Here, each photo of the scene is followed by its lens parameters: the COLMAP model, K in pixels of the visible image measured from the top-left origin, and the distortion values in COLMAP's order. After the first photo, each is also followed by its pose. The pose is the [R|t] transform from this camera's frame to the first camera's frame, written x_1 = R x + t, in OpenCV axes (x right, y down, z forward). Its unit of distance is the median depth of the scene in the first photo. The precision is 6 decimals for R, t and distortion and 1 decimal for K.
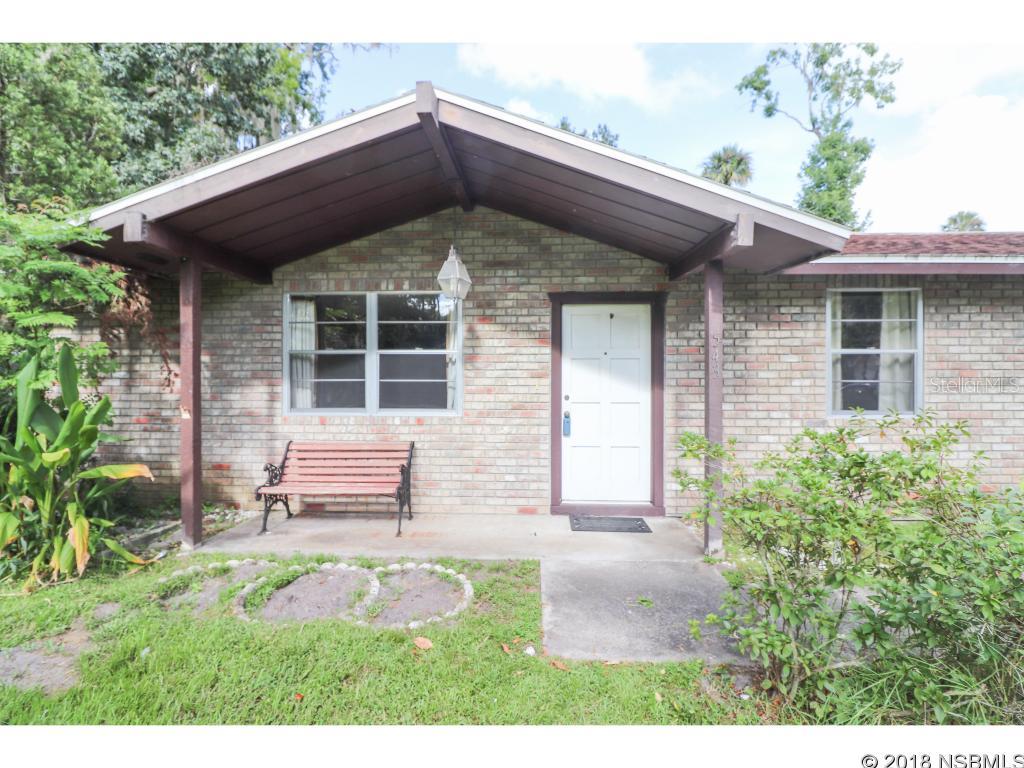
lens RADIAL K [[471.7, 0, 511.0], [0, 471.7, 379.4], [0, 0, 1]] dist [-0.000268, -0.009781]
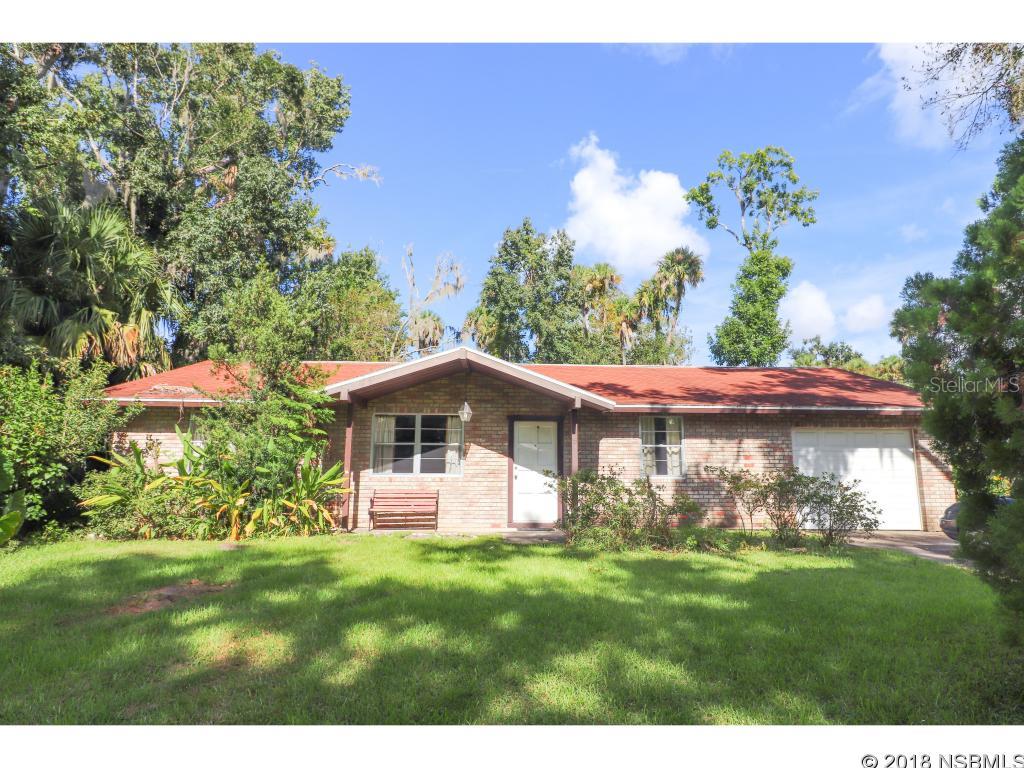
lens RADIAL K [[597.1, 0, 512.0], [0, 597.1, 384.0], [0, 0, 1]] dist [-0.000883, 0.000005]
pose [[0.996848, 0.017089, 0.077473, -0.099815], [-0.005318, 0.988723, -0.149659, 0.066021], [-0.079157, 0.148775, 0.985698, -1.534948]]
